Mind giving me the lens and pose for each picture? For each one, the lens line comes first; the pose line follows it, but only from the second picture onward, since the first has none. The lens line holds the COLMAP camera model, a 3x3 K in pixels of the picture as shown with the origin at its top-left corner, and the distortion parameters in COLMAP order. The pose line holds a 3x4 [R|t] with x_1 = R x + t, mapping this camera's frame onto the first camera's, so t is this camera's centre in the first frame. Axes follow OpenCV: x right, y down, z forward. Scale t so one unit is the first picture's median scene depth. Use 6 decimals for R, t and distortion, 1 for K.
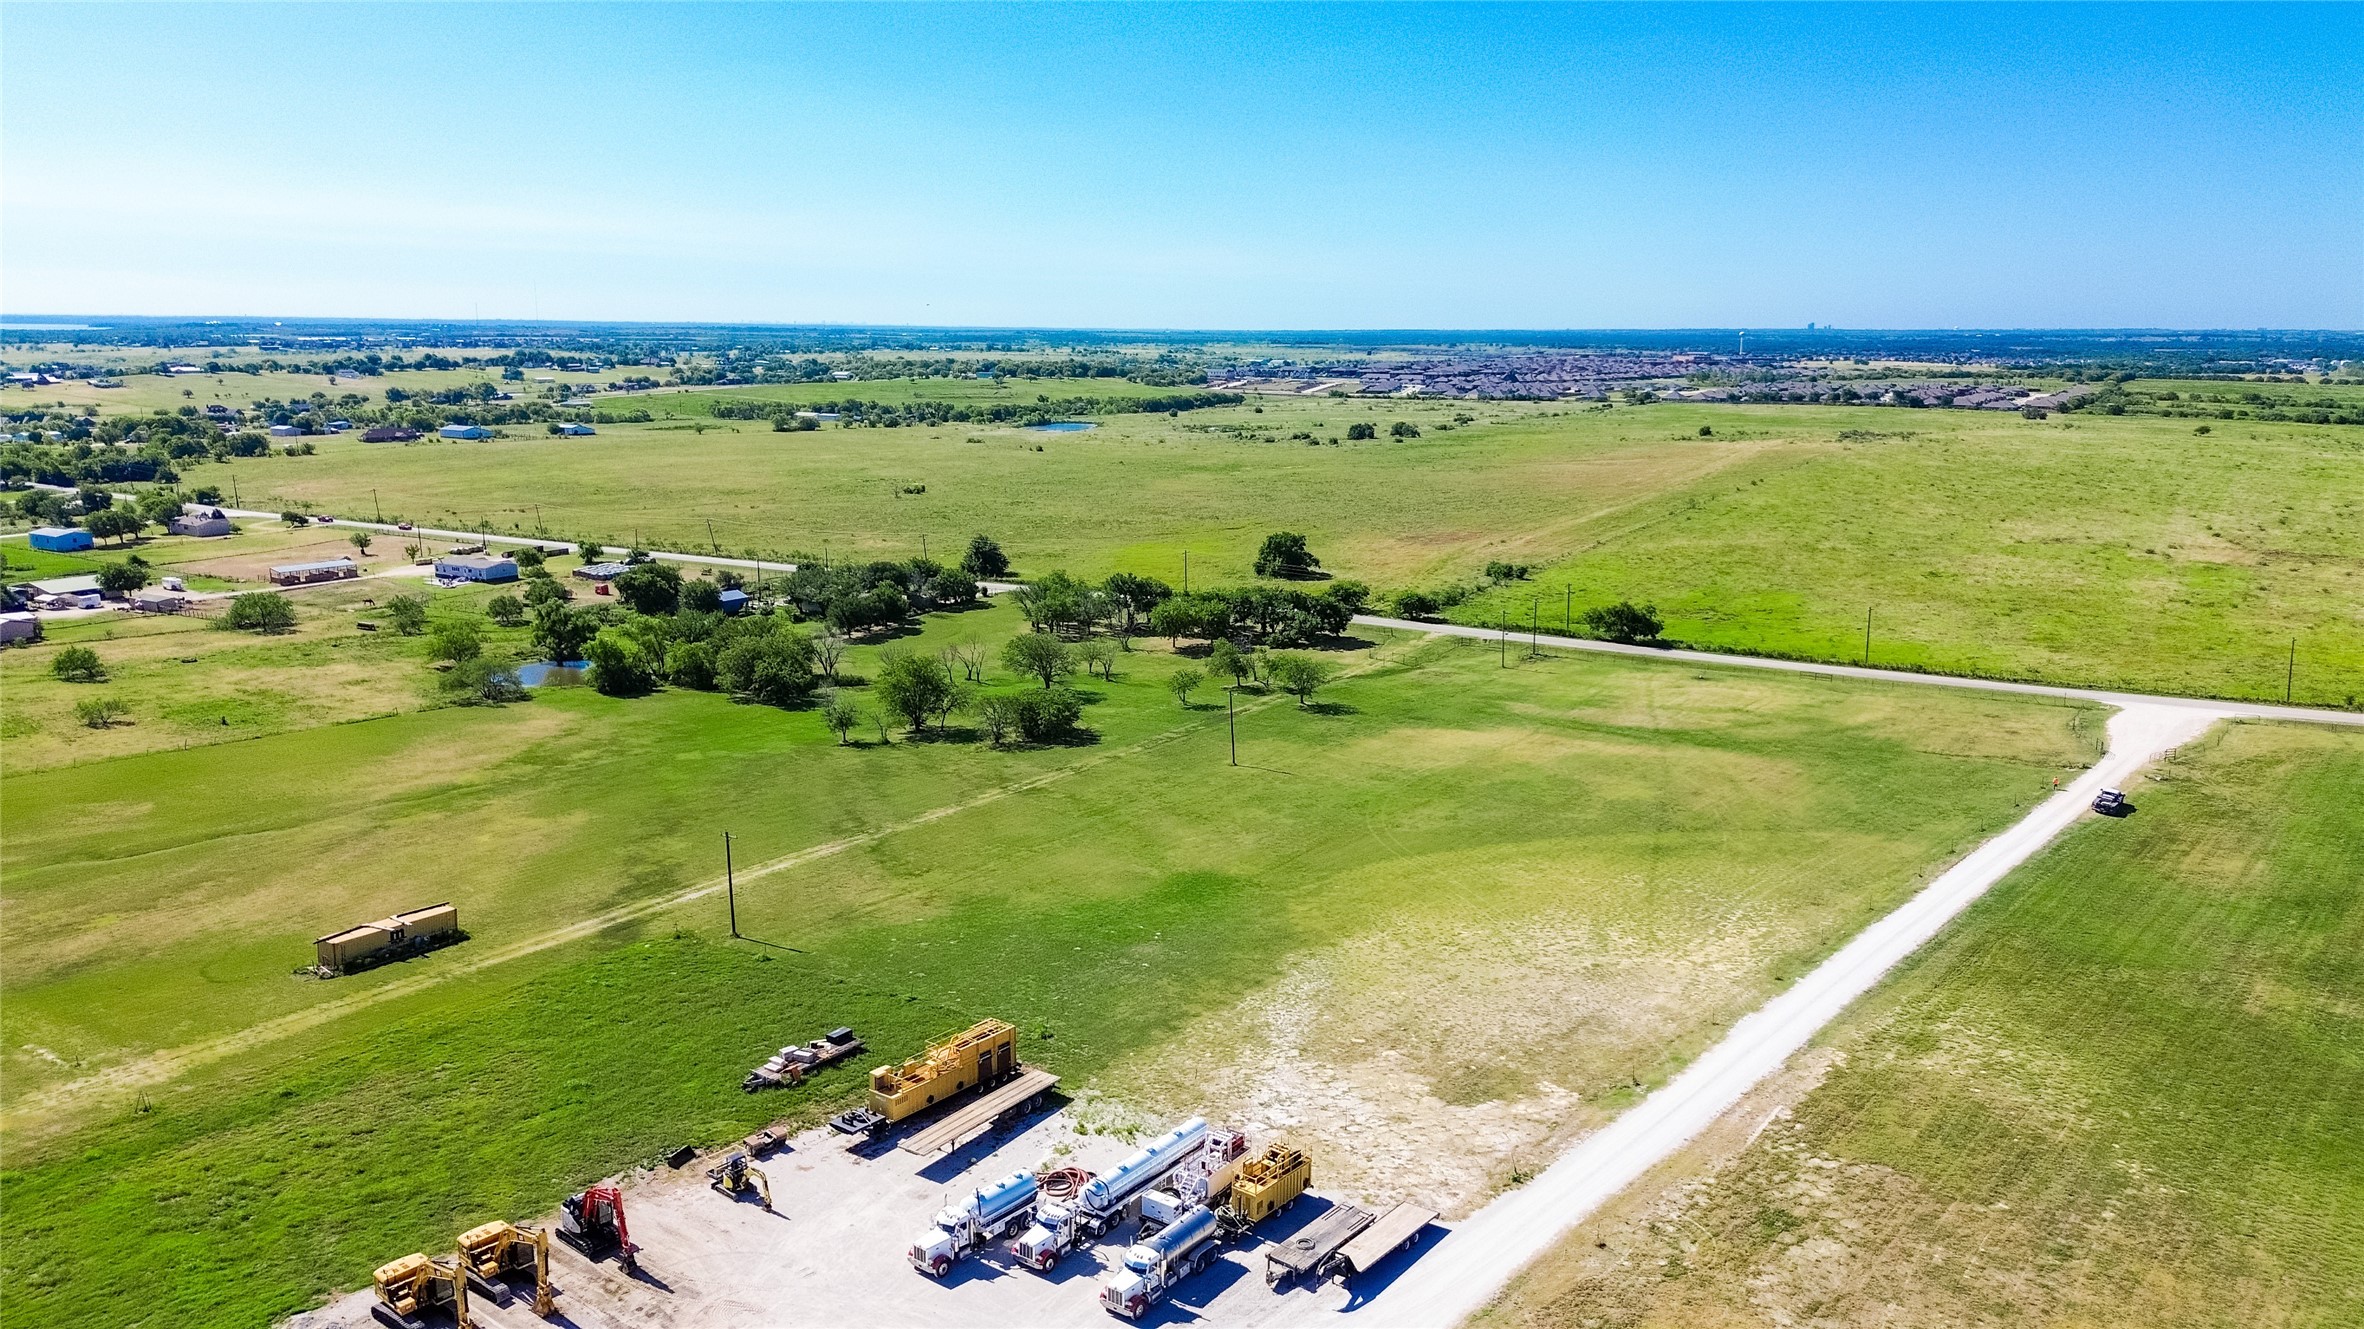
lens RADIAL K [[1660.9, 0, 1182.0], [0, 1660.9, 664.5], [0, 0, 1]] dist [0.065062, -0.042541]
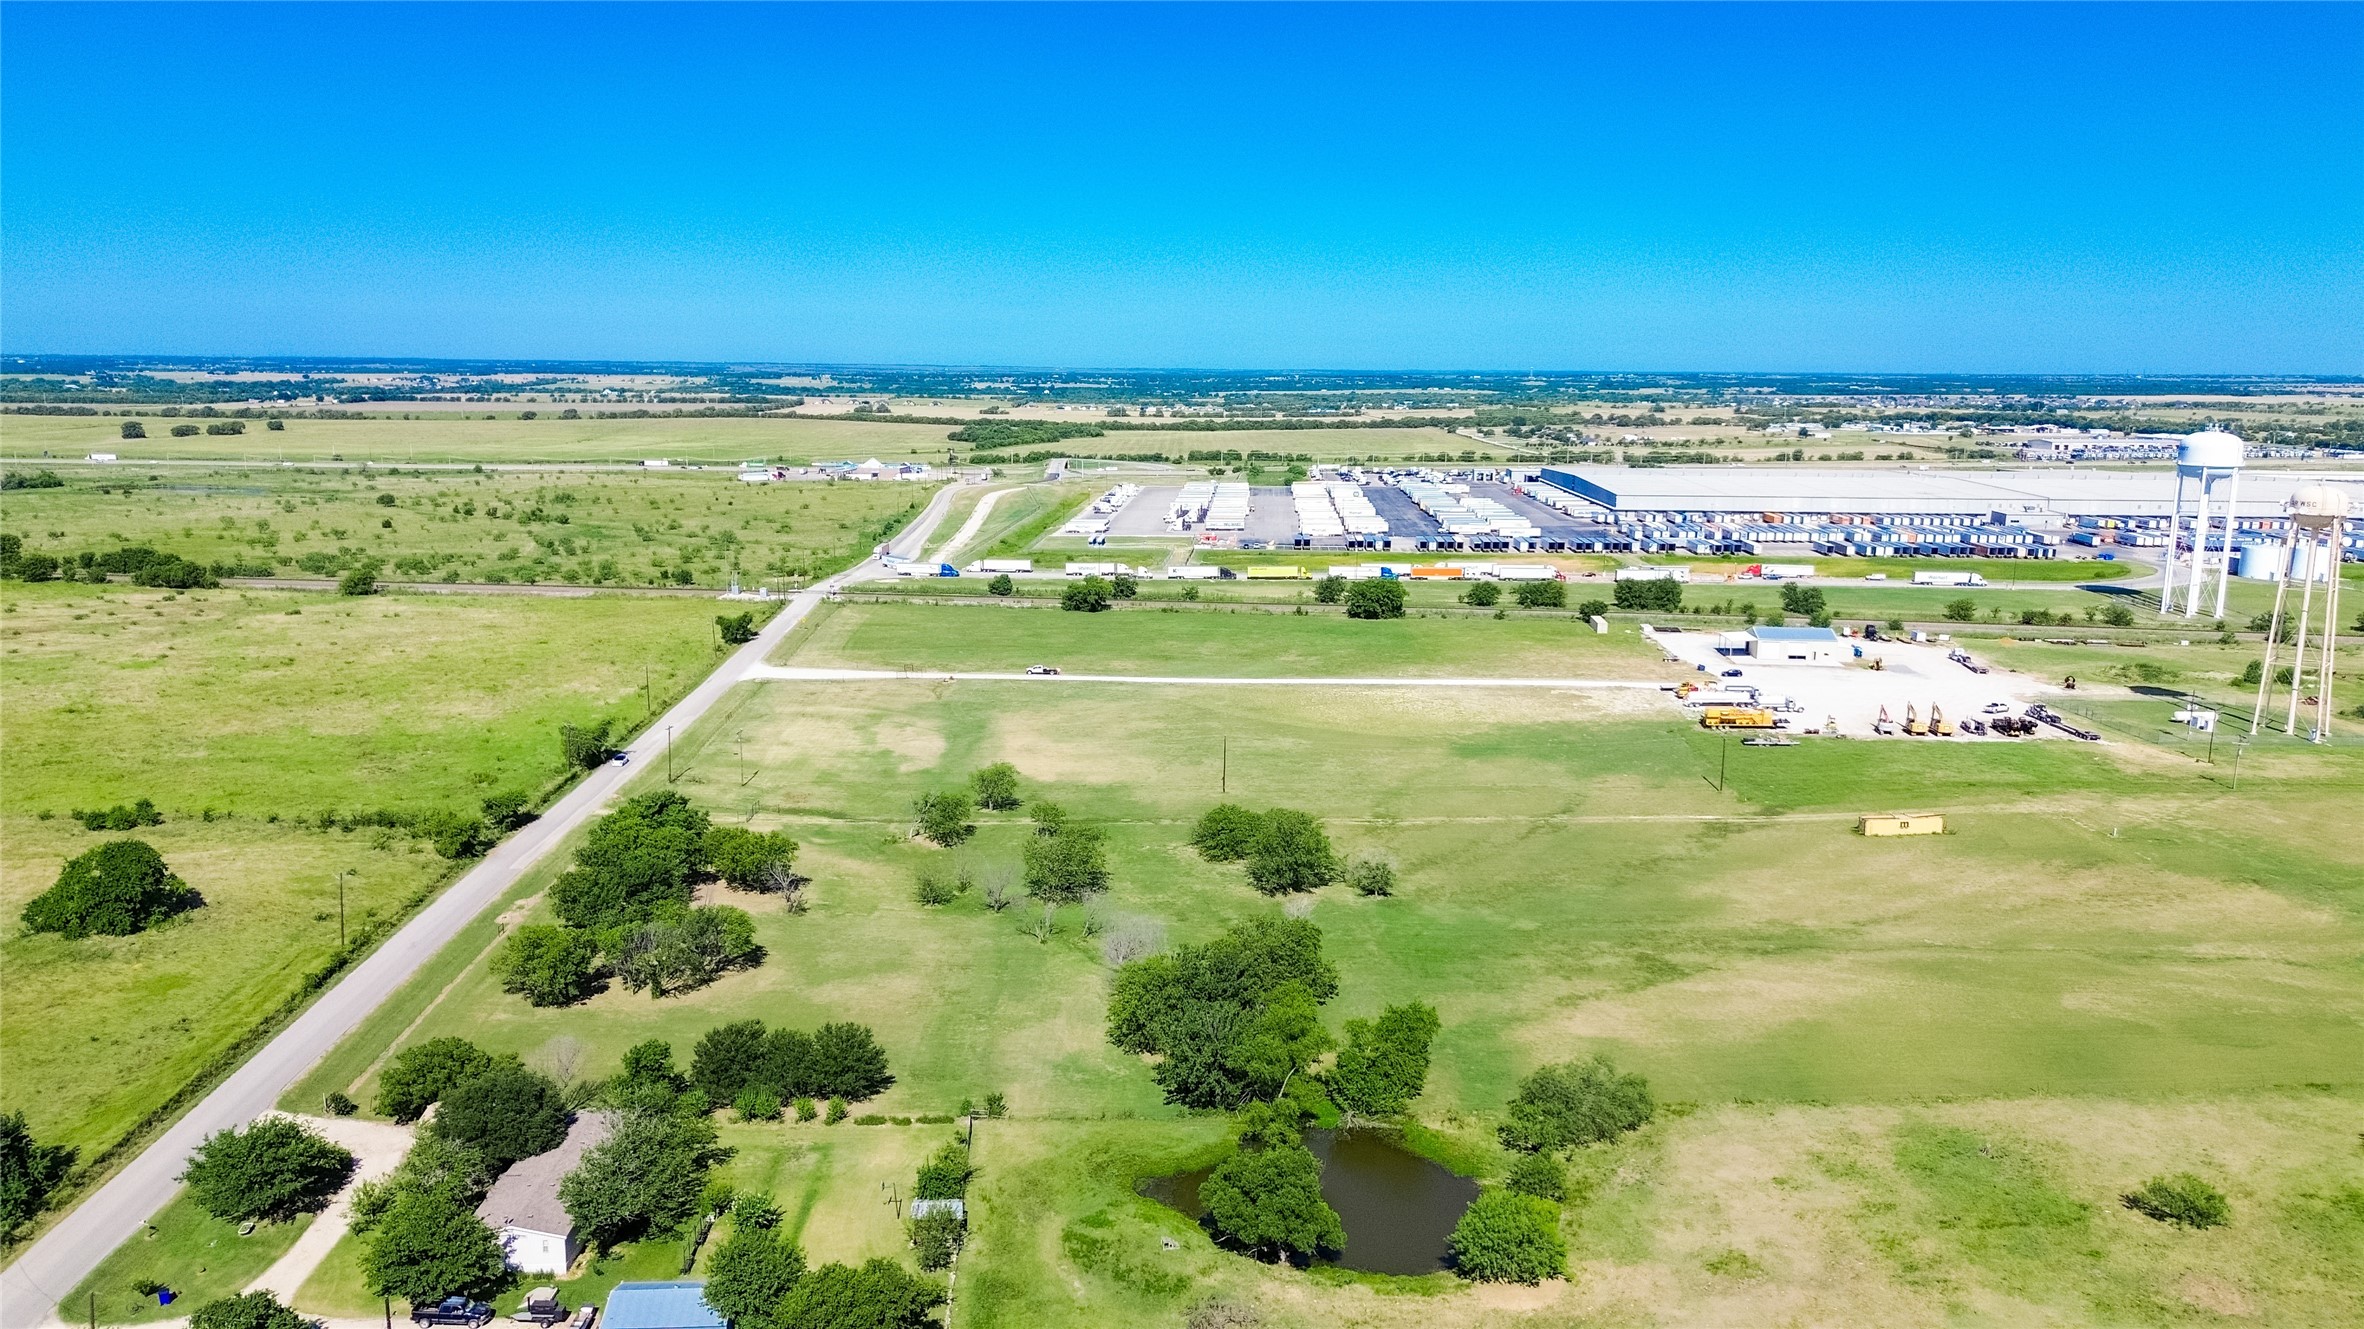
lens RADIAL K [[1660.9, 0, 1182.0], [0, 1660.9, 664.5], [0, 0, 1]] dist [0.065062, -0.042541]
pose [[-0.573039, -0.154648, 0.804804, -1.187660], [0.152777, 0.944660, 0.290303, -0.502529], [-0.805162, 0.289311, -0.517701, 2.059439]]
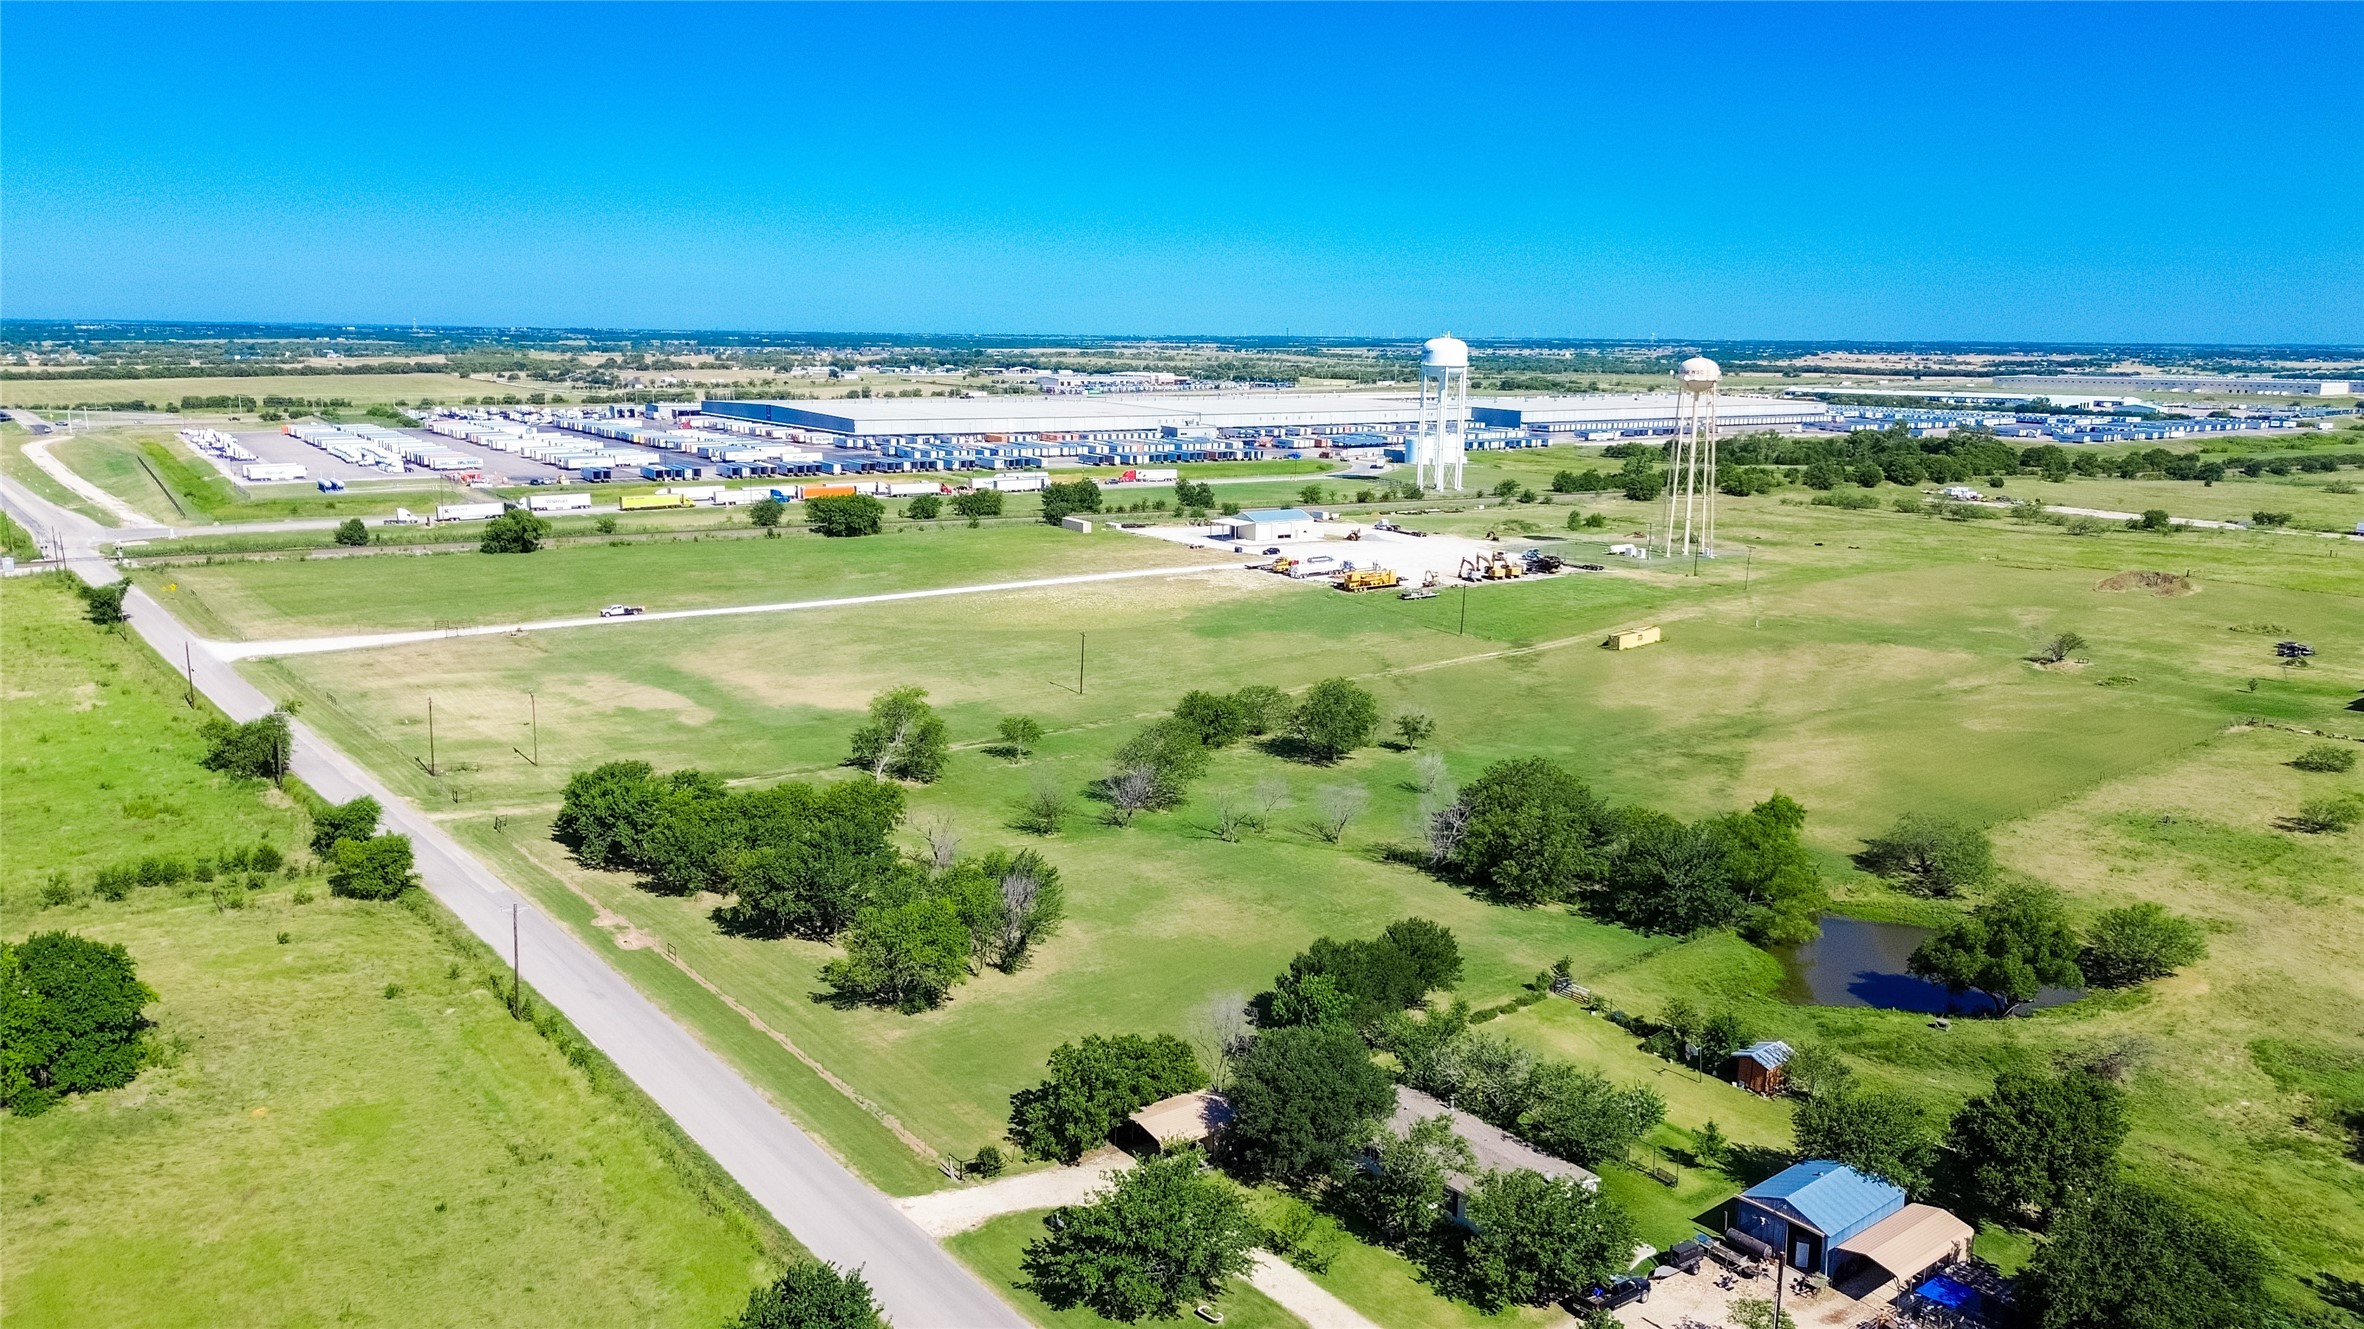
lens RADIAL K [[1660.9, 0, 1182.0], [0, 1660.9, 664.5], [0, 0, 1]] dist [0.065062, -0.042541]
pose [[-0.947793, -0.077453, 0.309337, -0.494059], [0.048076, 0.924260, 0.378724, -0.492857], [-0.315242, 0.373824, -0.872283, 2.472450]]
